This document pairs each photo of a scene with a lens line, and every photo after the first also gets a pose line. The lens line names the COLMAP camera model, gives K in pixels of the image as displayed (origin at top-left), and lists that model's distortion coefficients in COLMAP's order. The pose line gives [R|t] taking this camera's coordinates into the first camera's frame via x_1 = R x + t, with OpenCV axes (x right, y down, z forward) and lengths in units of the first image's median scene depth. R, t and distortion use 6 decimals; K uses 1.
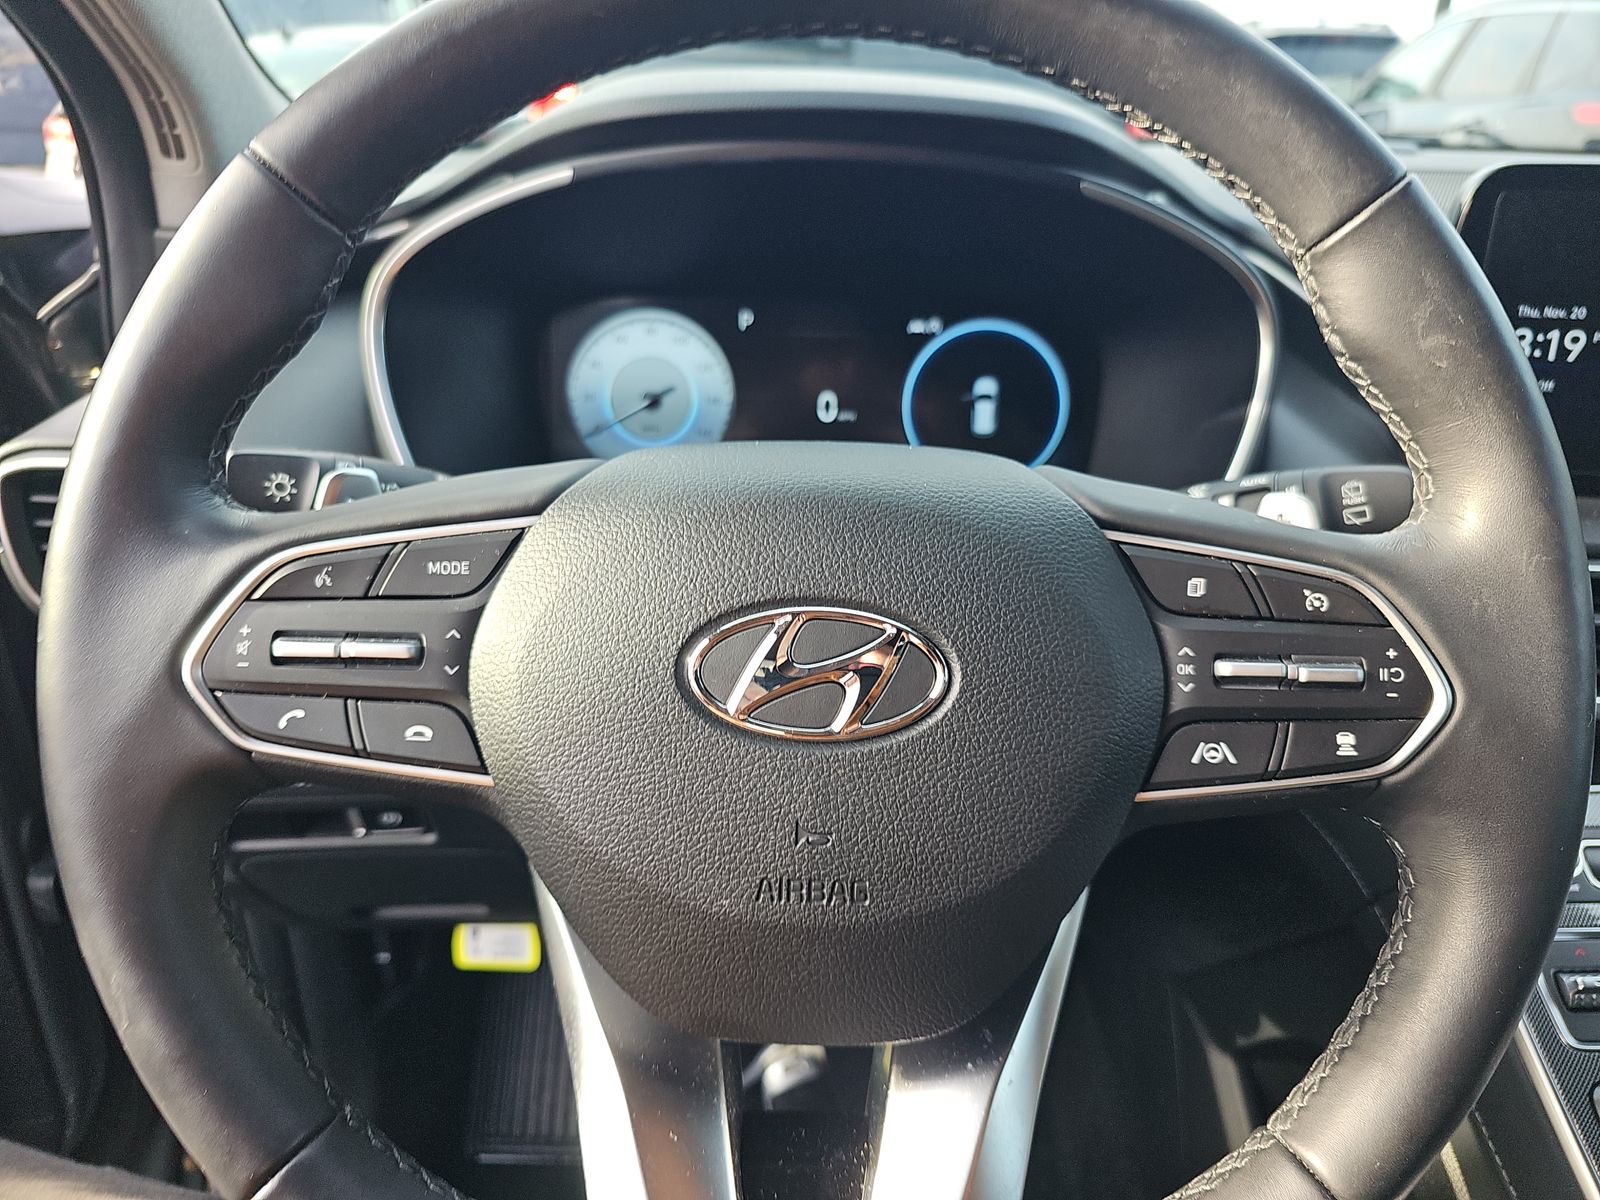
lens RADIAL K [[1105.0, 0, 800.0], [0, 1105.0, 600.0], [0, 0, 1]] dist [-0.022987, -0.001033]
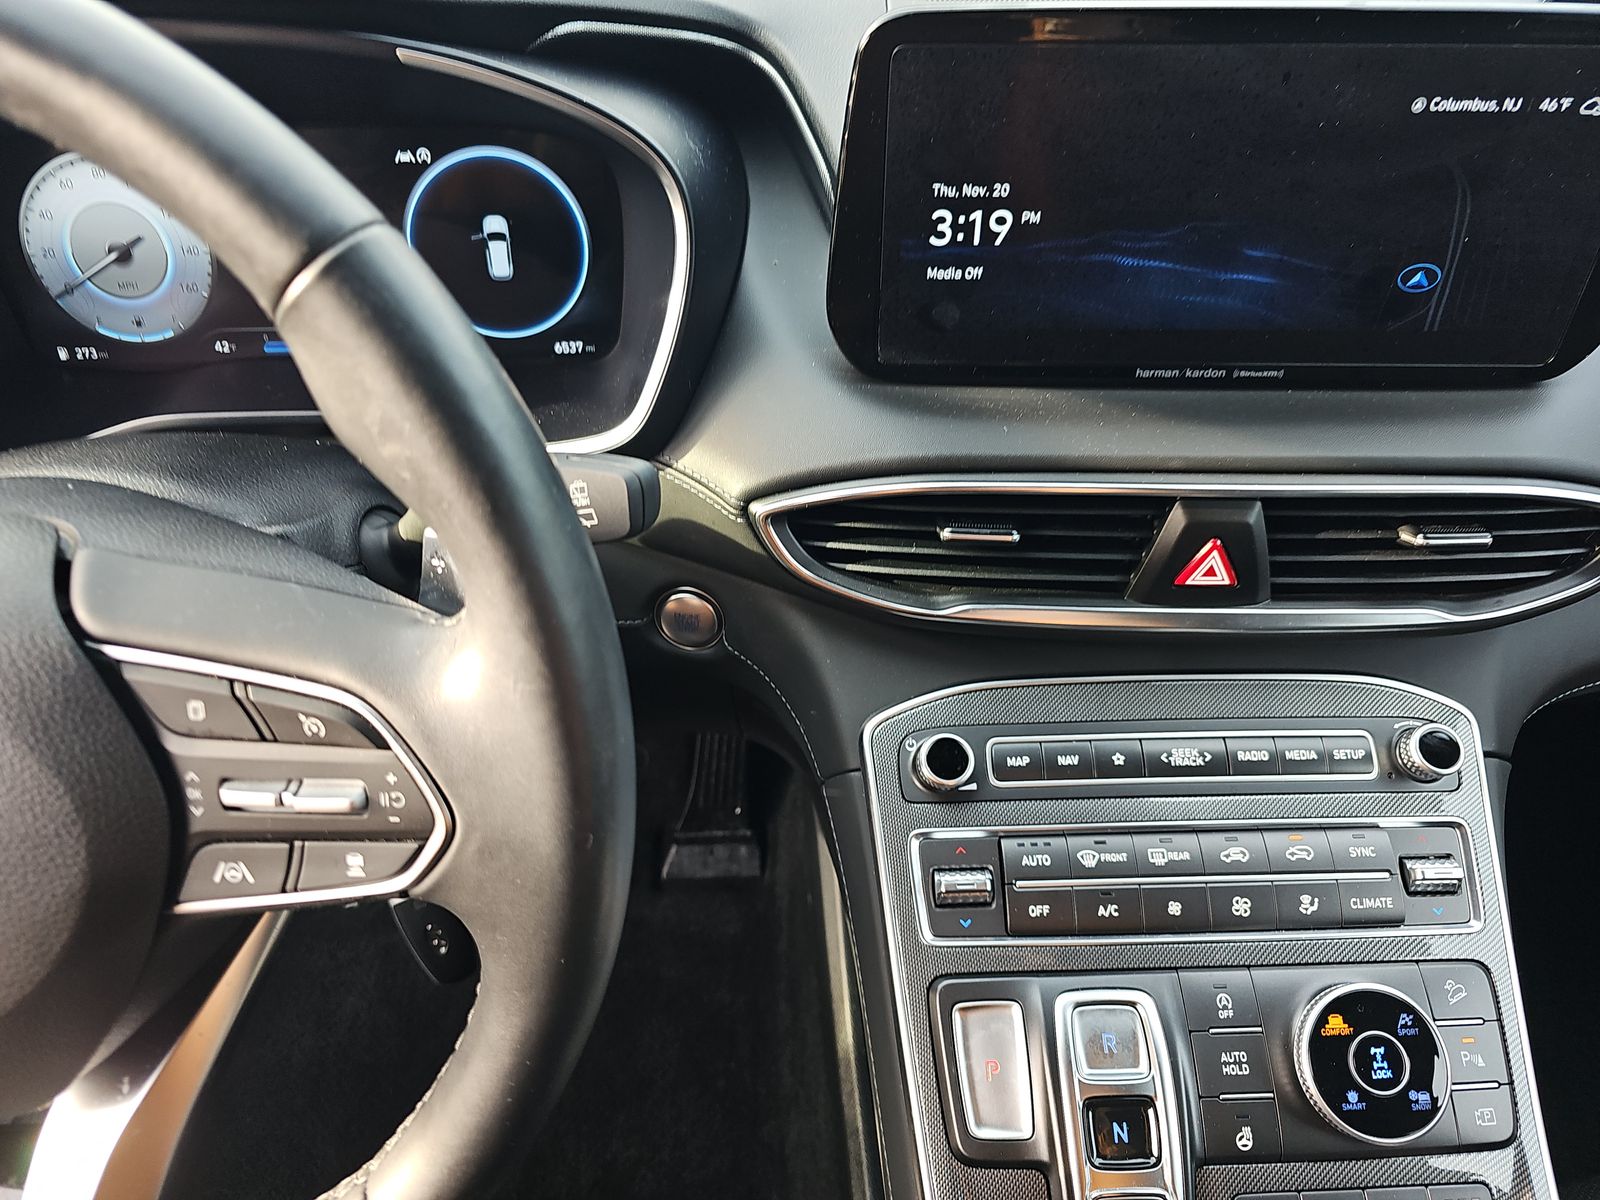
lens RADIAL K [[1078.5, 0, 800.0], [0, 1078.5, 600.0], [0, 0, 1]] dist [0.010714, 0.000526]
pose [[0.998817, -0.043480, 0.021780, 0.518641], [0.034695, 0.950970, 0.307330, -0.222080], [-0.034075, -0.306211, 0.951354, 0.080051]]
